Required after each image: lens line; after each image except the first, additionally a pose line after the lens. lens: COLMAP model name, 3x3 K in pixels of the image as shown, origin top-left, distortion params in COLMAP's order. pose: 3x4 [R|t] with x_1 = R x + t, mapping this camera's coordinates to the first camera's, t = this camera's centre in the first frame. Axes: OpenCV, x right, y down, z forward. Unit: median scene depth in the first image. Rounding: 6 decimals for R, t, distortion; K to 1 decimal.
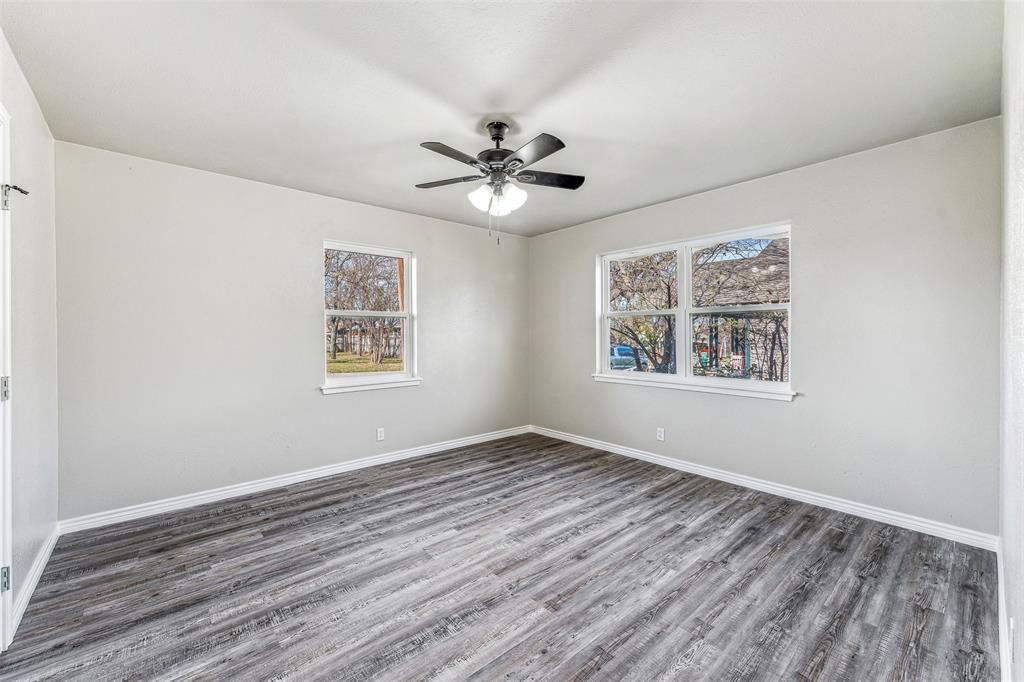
lens RADIAL K [[419.0, 0, 509.2], [0, 419.0, 336.4], [0, 0, 1]] dist [-0.000112, 0.000017]
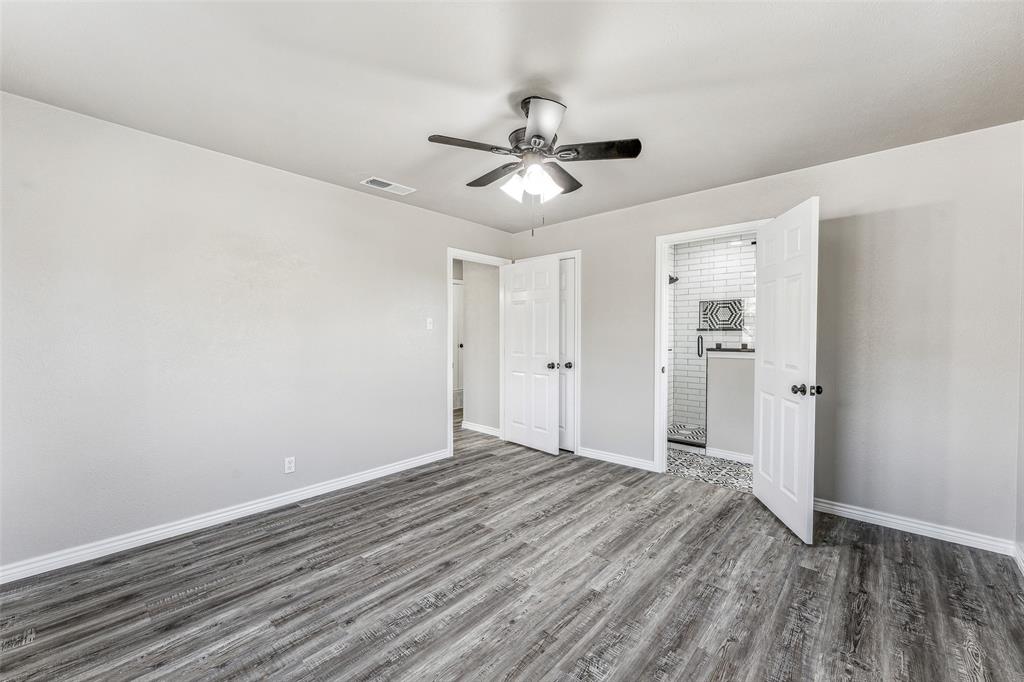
lens RADIAL K [[419.0, 0, 511.1], [0, 419.0, 337.9], [0, 0, 1]] dist [-0.000112, 0.000017]
pose [[-0.992824, 0.001890, -0.119570, 0.130155], [-0.000048, 0.999869, 0.016202, -0.017871], [0.119585, 0.016092, -0.992694, 1.903126]]
